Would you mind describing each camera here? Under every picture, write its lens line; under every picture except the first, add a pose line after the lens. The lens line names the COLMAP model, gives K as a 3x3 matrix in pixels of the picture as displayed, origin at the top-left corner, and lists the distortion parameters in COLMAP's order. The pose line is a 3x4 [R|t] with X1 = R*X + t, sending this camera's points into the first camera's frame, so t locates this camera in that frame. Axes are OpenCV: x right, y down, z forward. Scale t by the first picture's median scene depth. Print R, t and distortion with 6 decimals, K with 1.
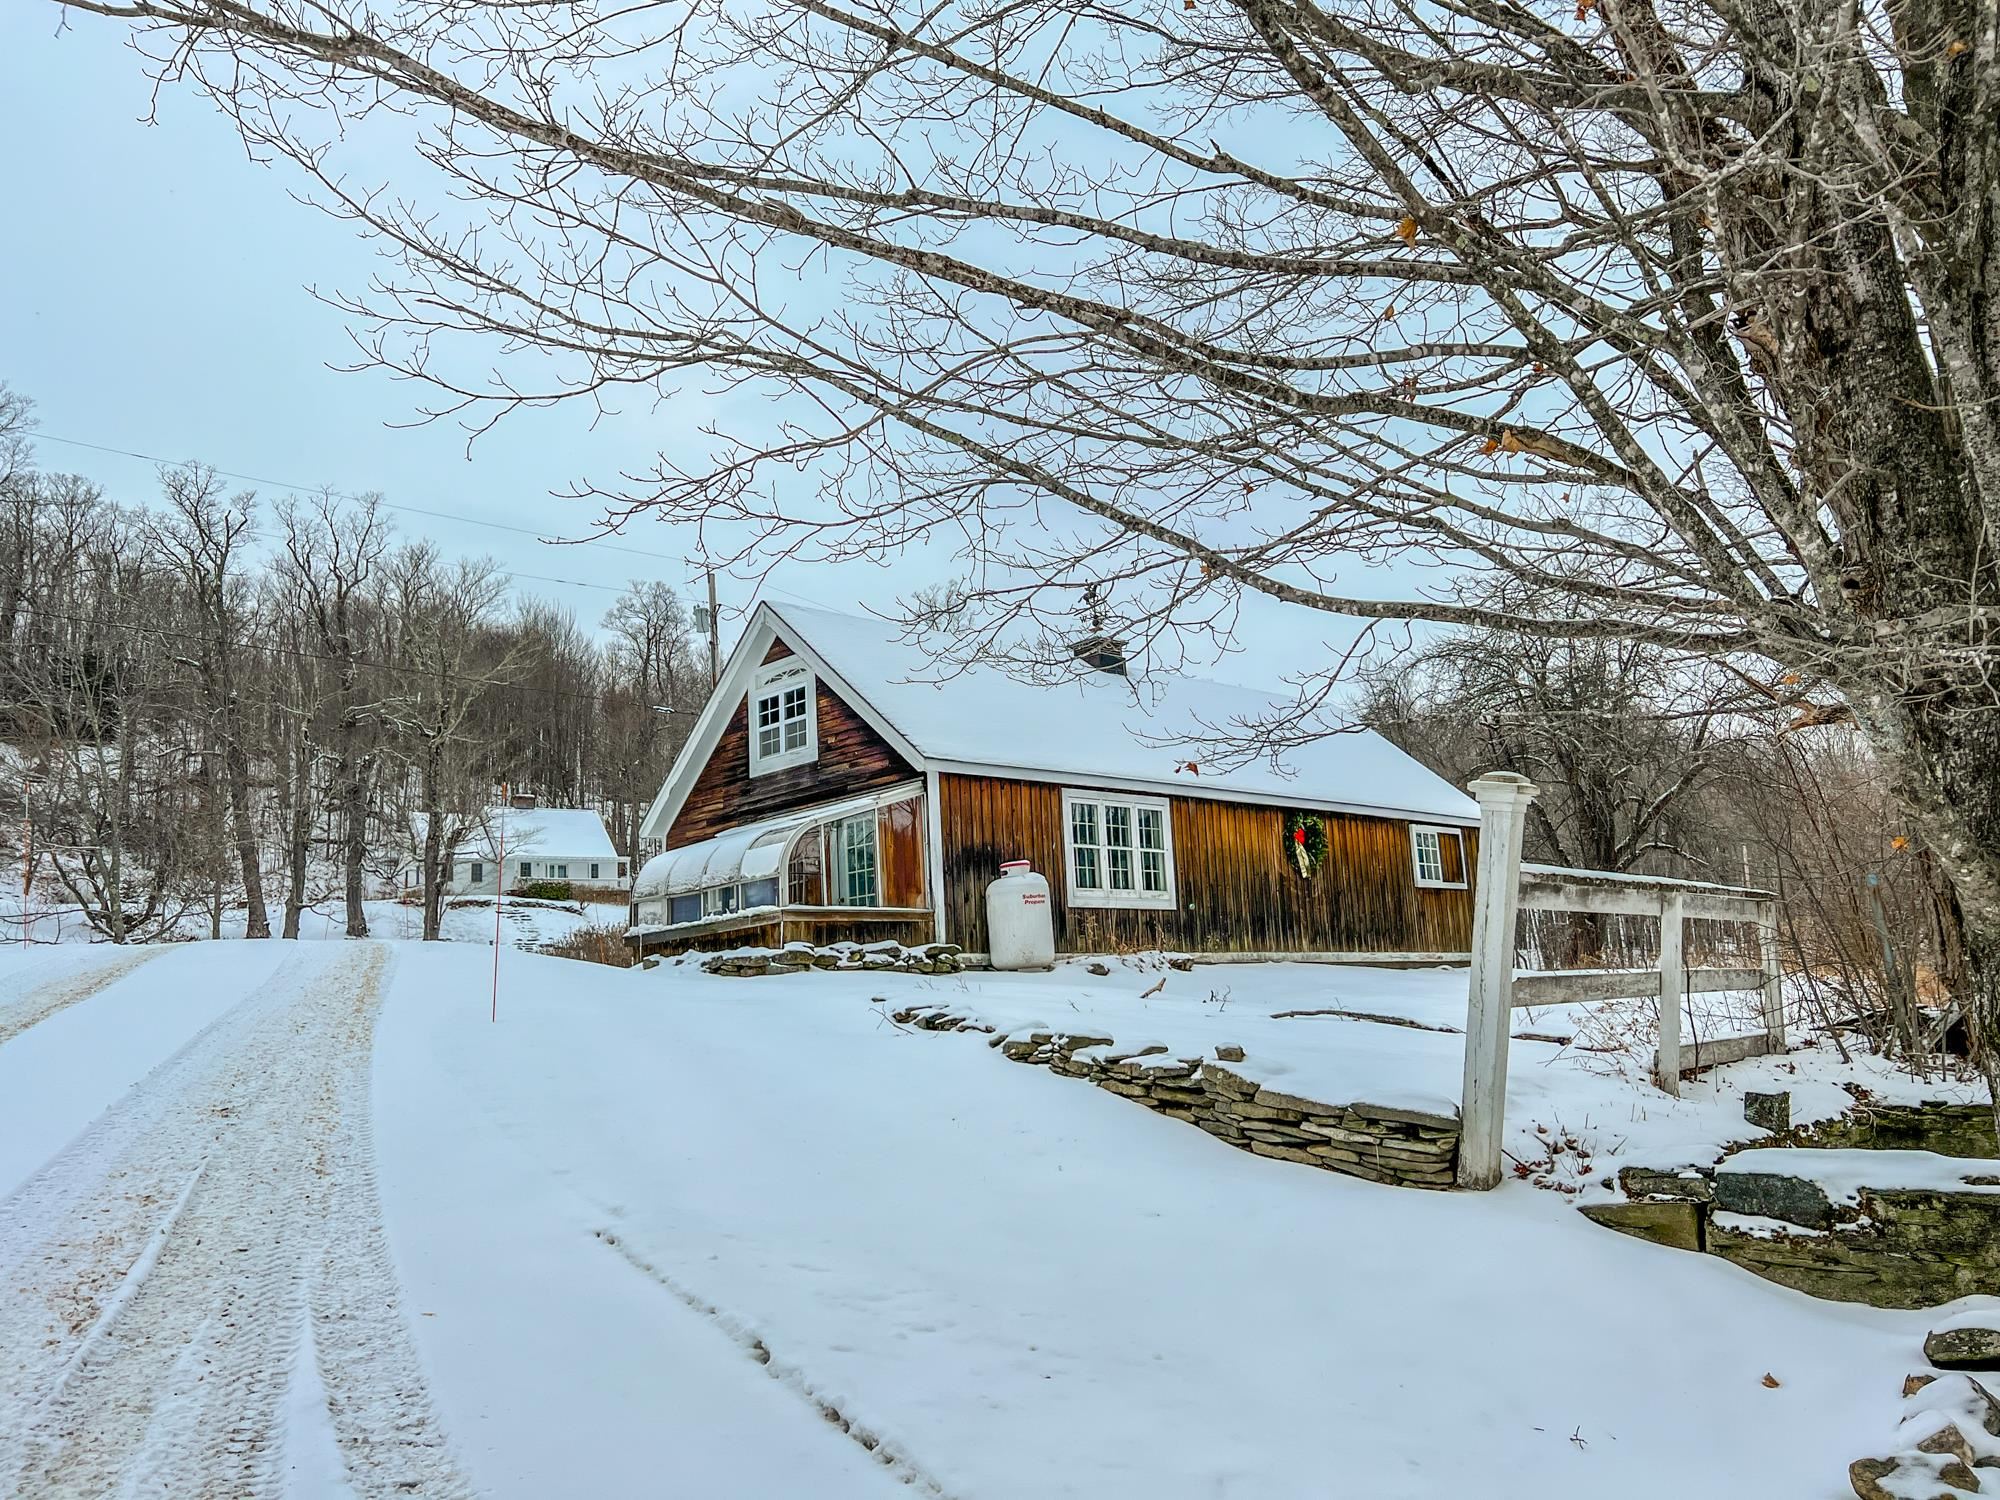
lens RADIAL K [[1362.8, 0, 1000.0], [0, 1362.8, 750.0], [0, 0, 1]] dist [0.061246, 0.000021]
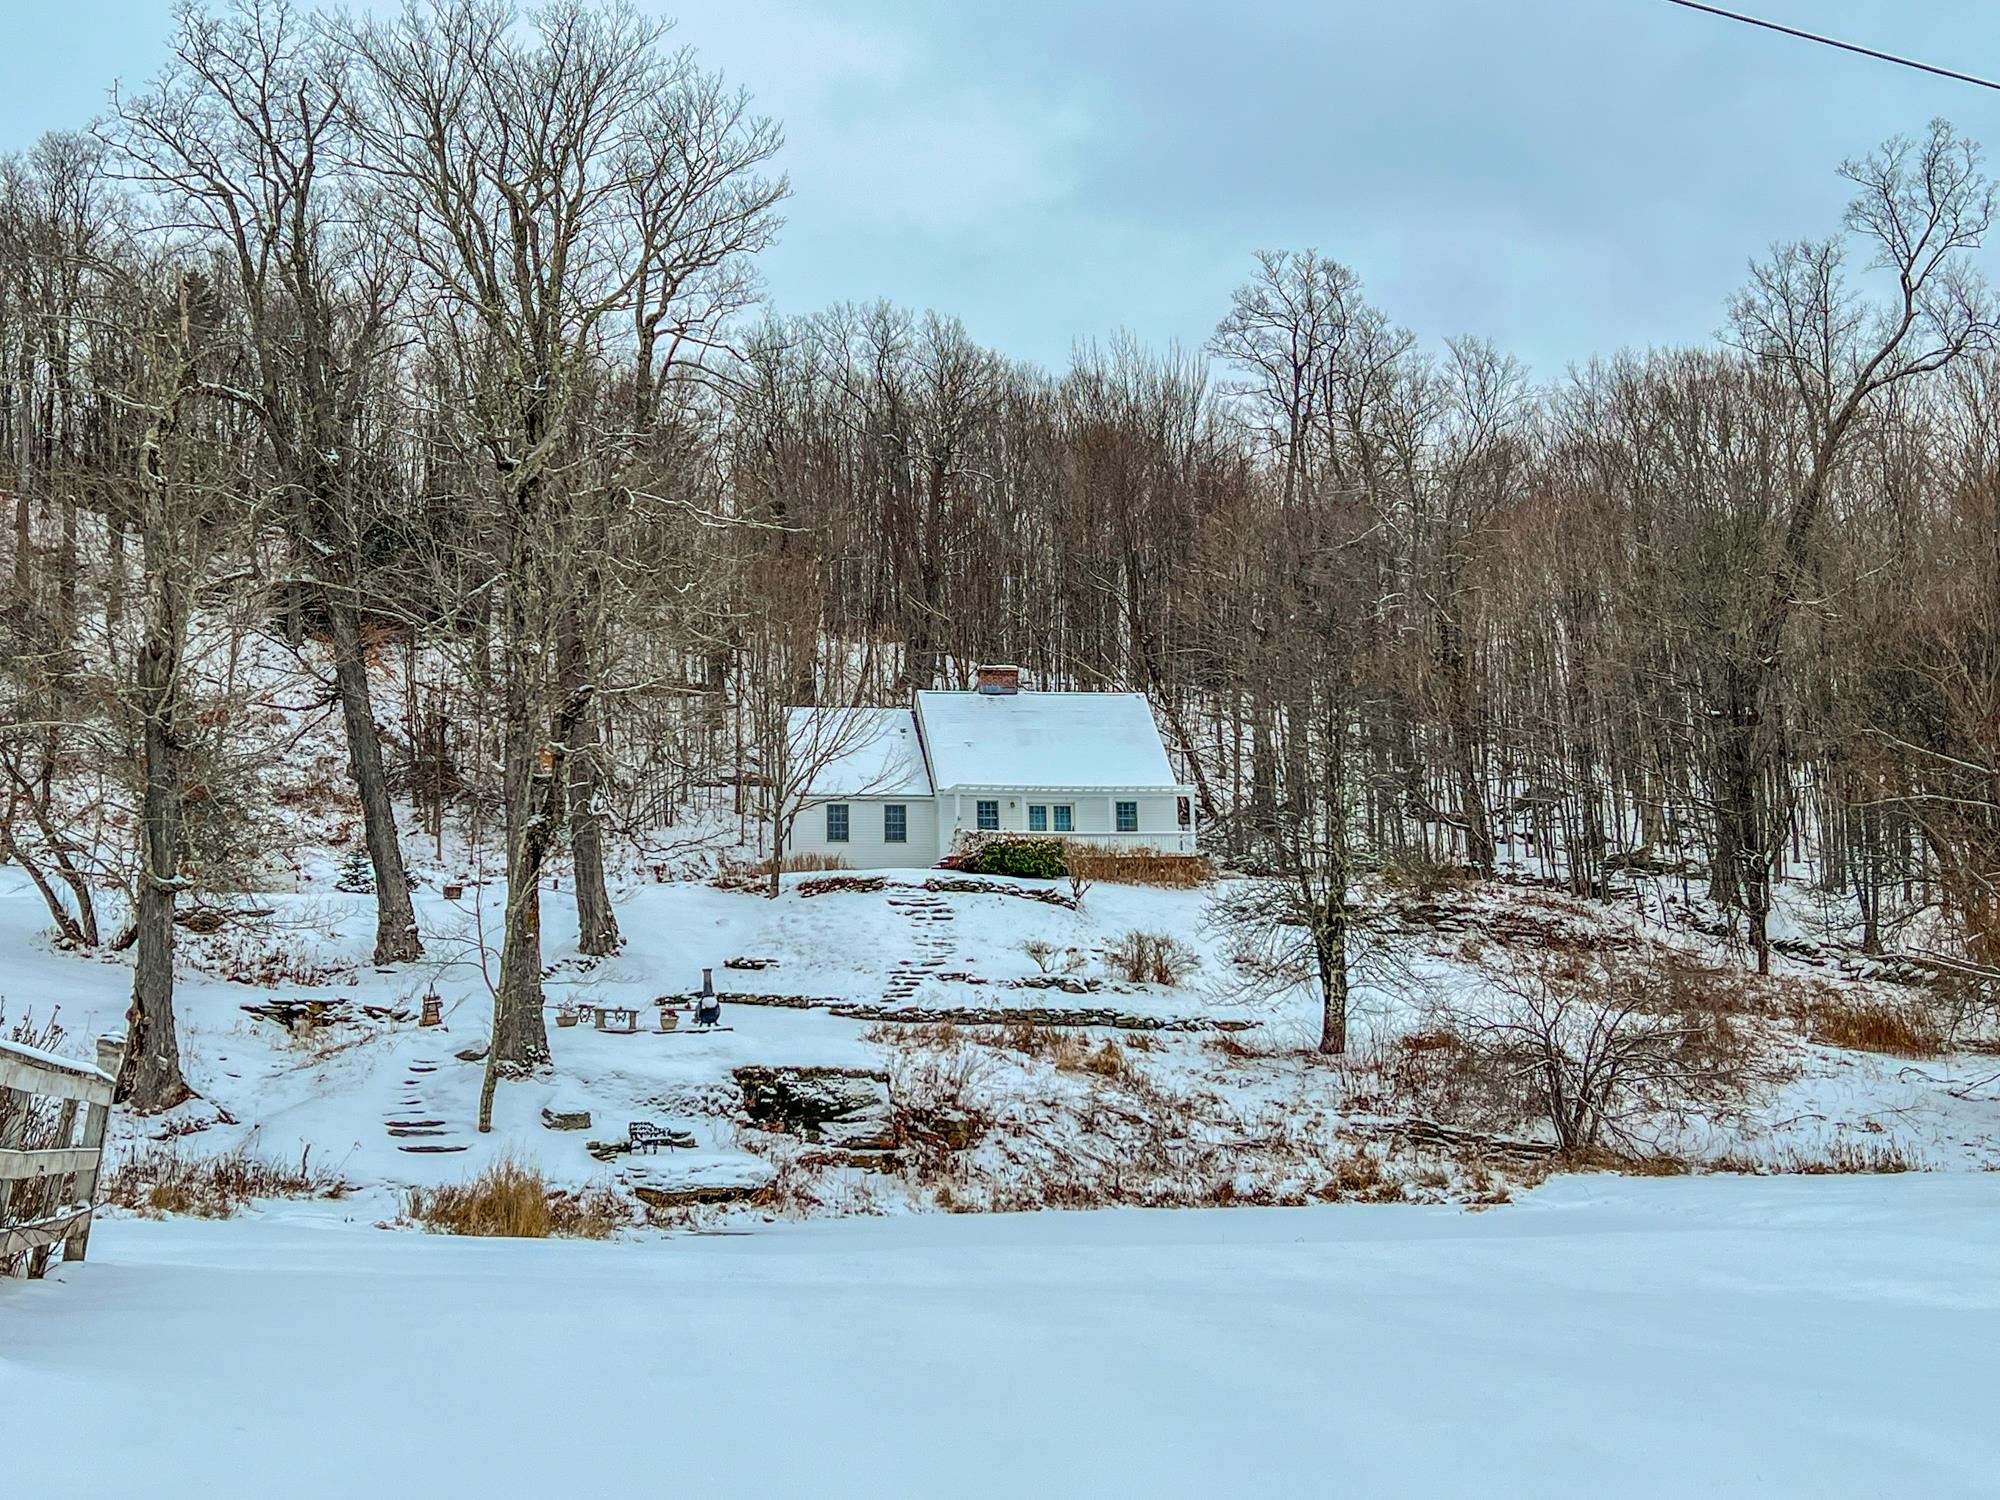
lens RADIAL K [[2415.1, 0, 1000.0], [0, 2415.1, 750.0], [0, 0, 1]] dist [0.205818, 0.000518]
pose [[0.914385, -0.036515, -0.403196, -0.001762], [0.057724, 0.997508, 0.040571, 0.035820], [0.400709, -0.060372, 0.914214, 0.275630]]
